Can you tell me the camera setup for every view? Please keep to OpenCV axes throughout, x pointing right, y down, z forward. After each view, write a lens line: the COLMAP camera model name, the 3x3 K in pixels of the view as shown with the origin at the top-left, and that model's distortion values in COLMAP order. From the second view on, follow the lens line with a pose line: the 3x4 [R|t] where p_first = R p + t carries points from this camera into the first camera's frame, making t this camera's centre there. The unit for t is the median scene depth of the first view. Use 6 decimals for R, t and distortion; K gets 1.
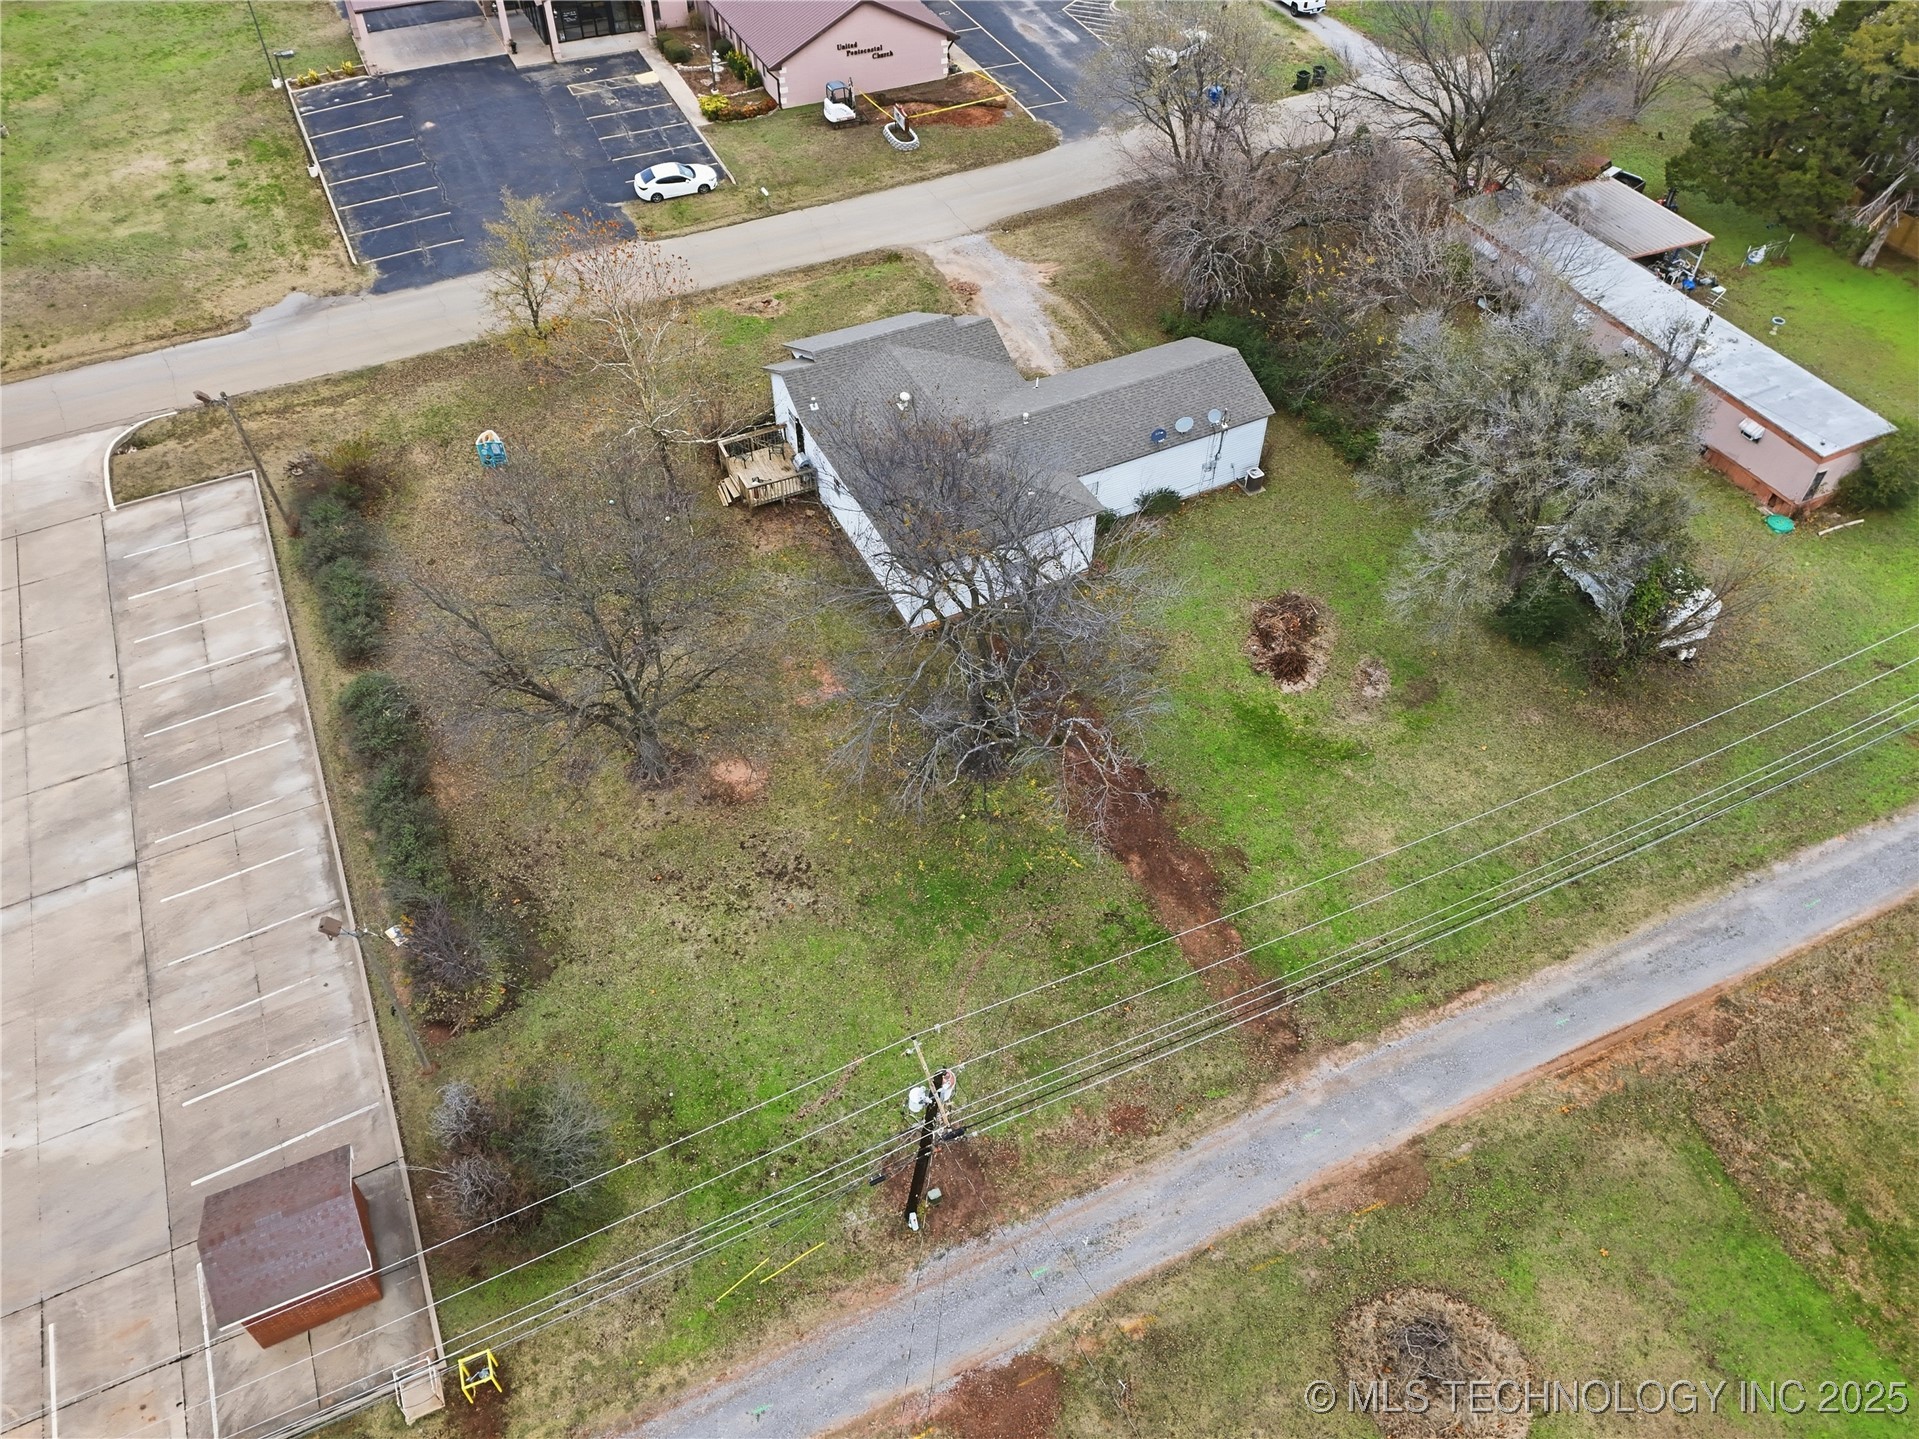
lens RADIAL K [[1412.3, 0, 948.7], [0, 1412.3, 708.4], [0, 0, 1]] dist [0.073963, -0.058997]
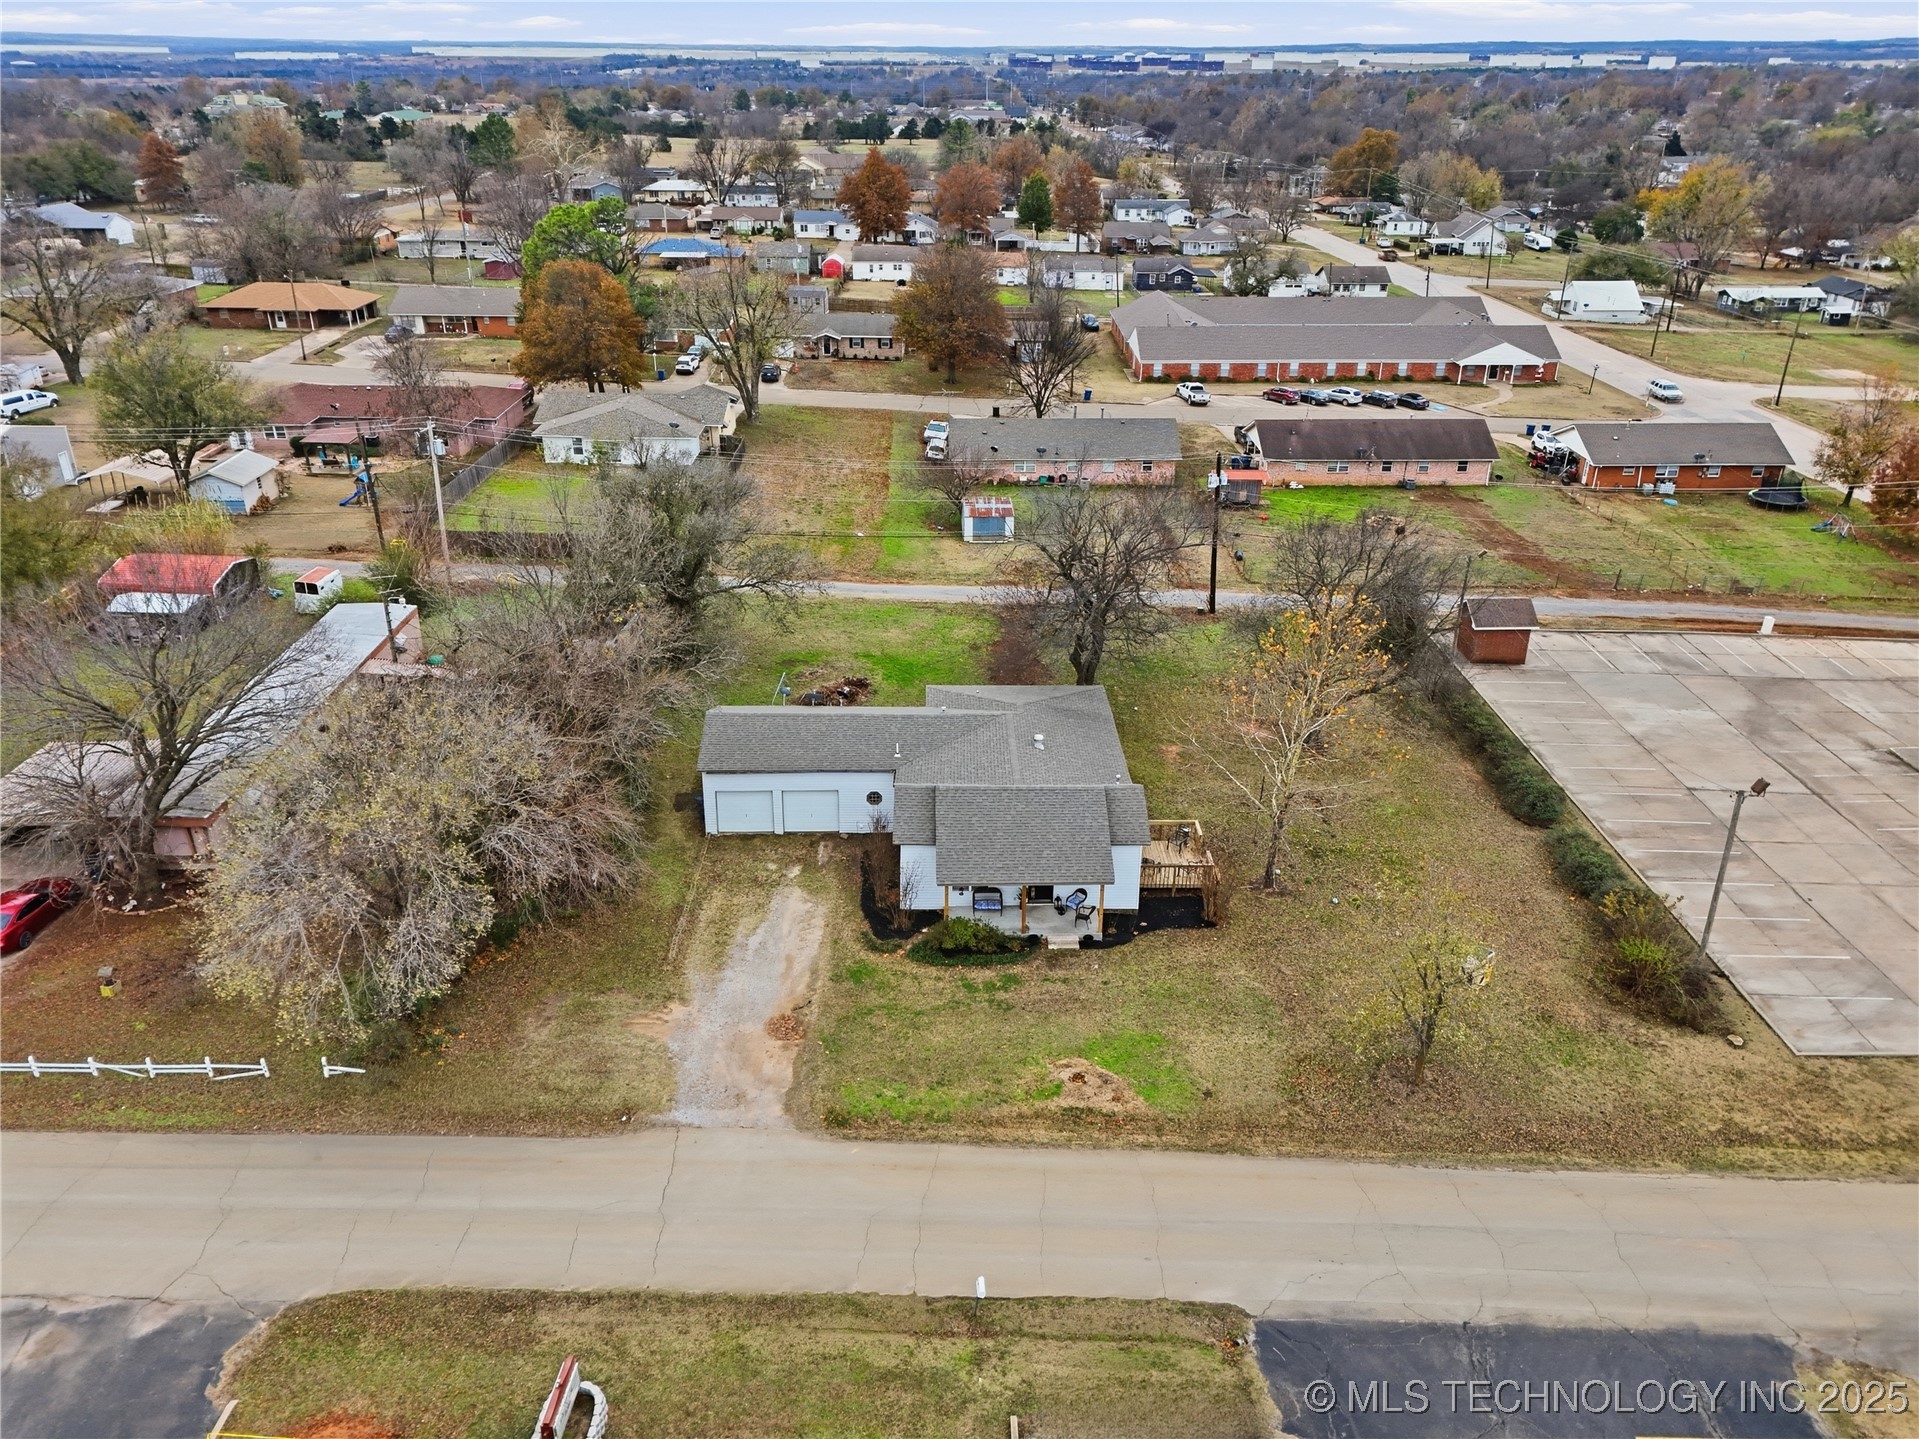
lens RADIAL K [[1412.3, 0, 948.7], [0, 1412.3, 708.4], [0, 0, 1]] dist [0.073963, -0.058997]
pose [[-0.907490, -0.186787, 0.376260, -0.347531], [0.292660, 0.361426, 0.885281, -1.138658], [-0.301349, 0.913500, -0.273325, 1.264237]]
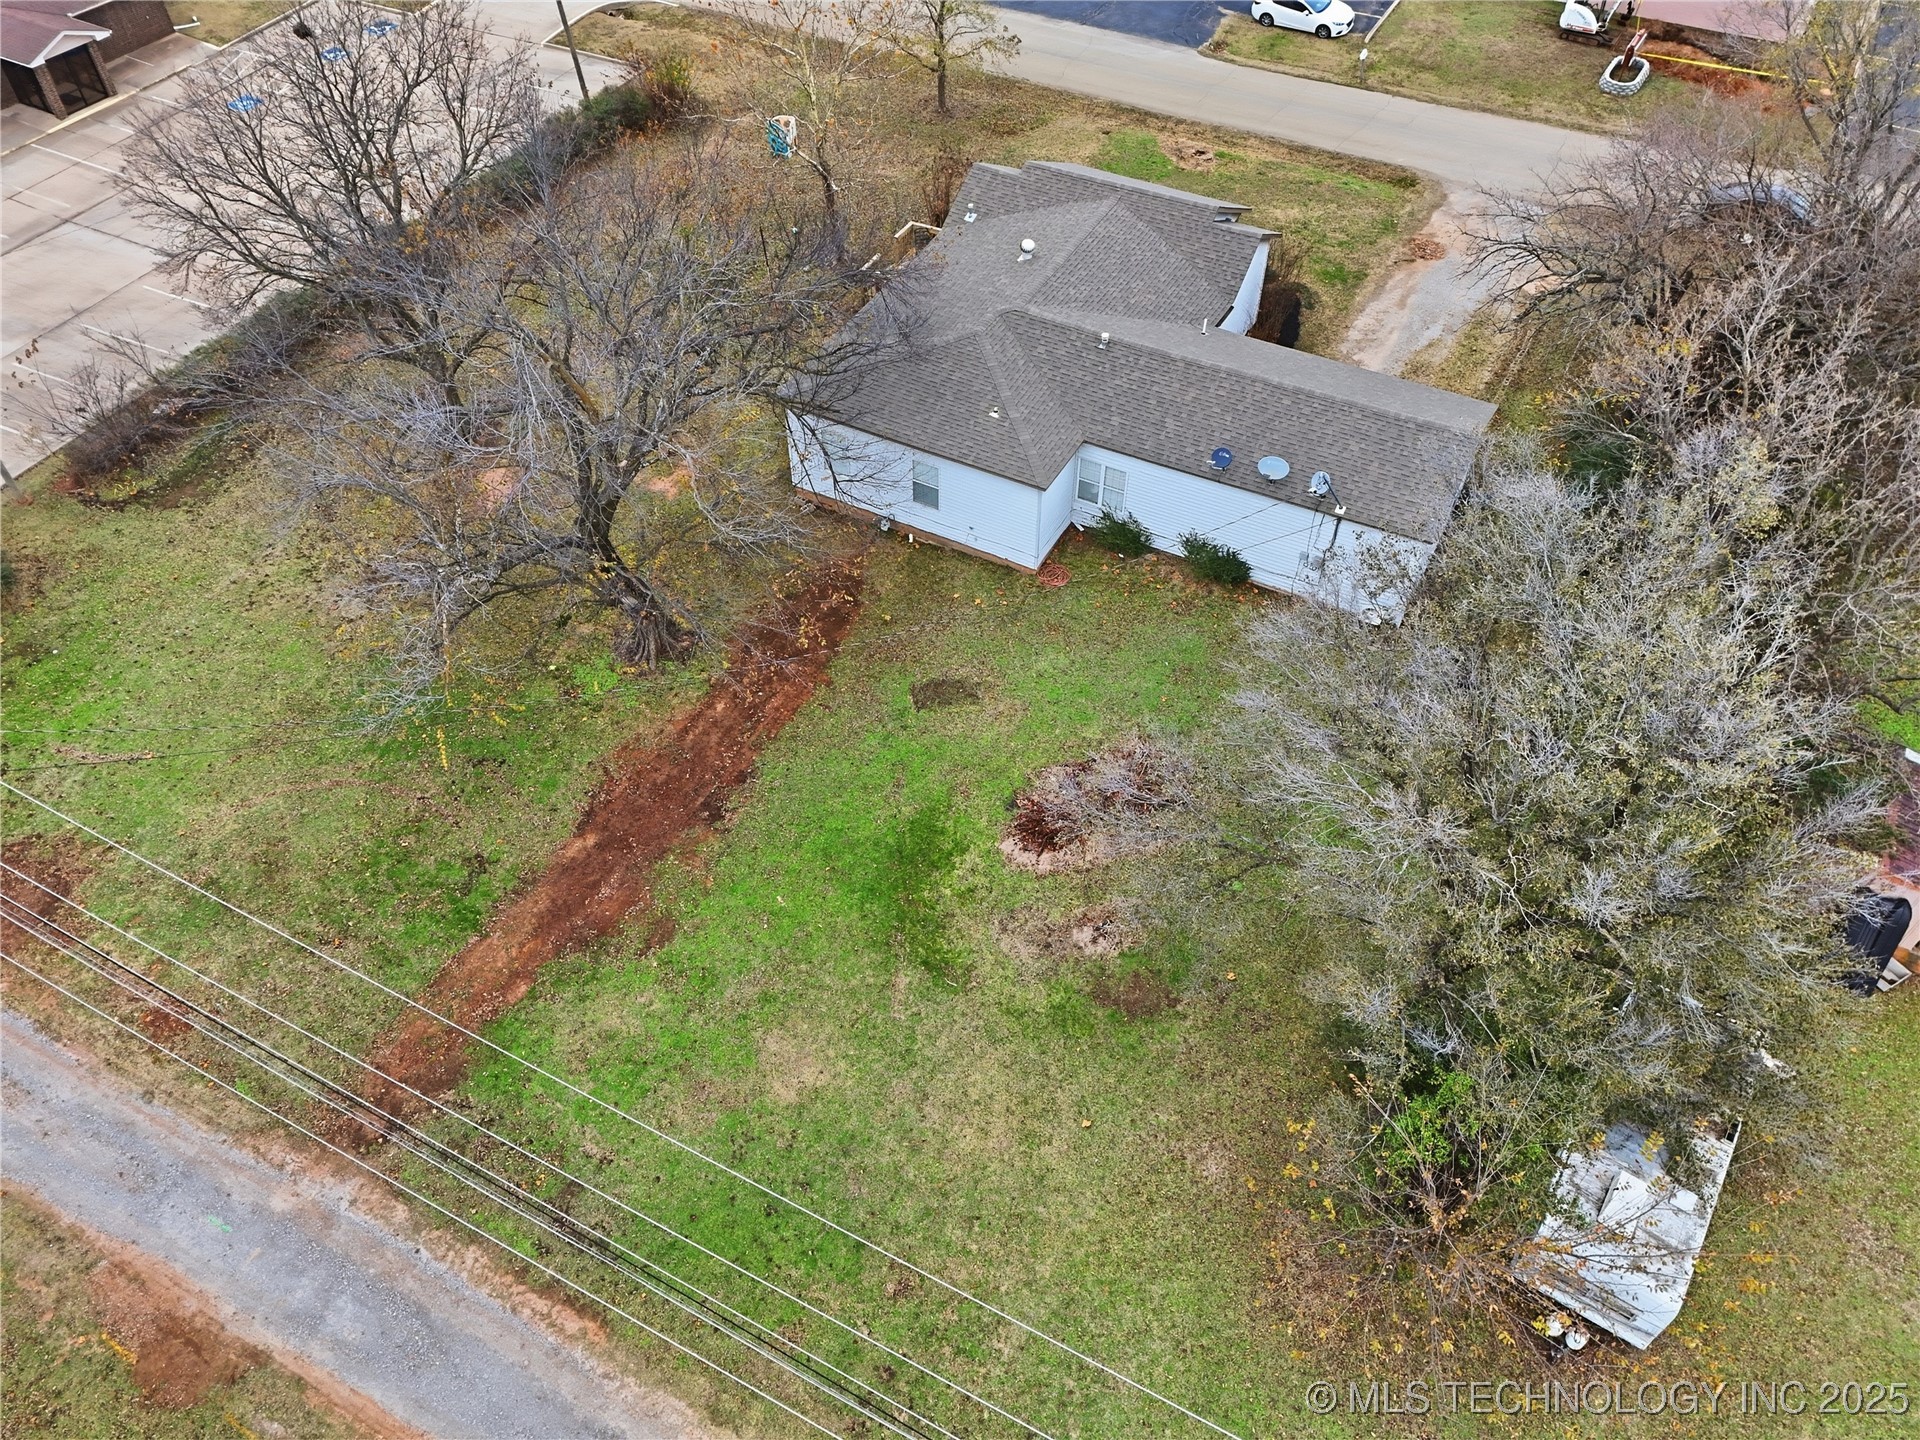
lens RADIAL K [[1413.1, 0, 949.2], [0, 1413.1, 708.9], [0, 0, 1]] dist [0.073963, -0.058997]
pose [[0.594366, 0.592062, -0.544235, 0.482271], [-0.580325, 0.784271, 0.219413, -0.168593], [0.556734, 0.185422, 0.809732, 0.421732]]
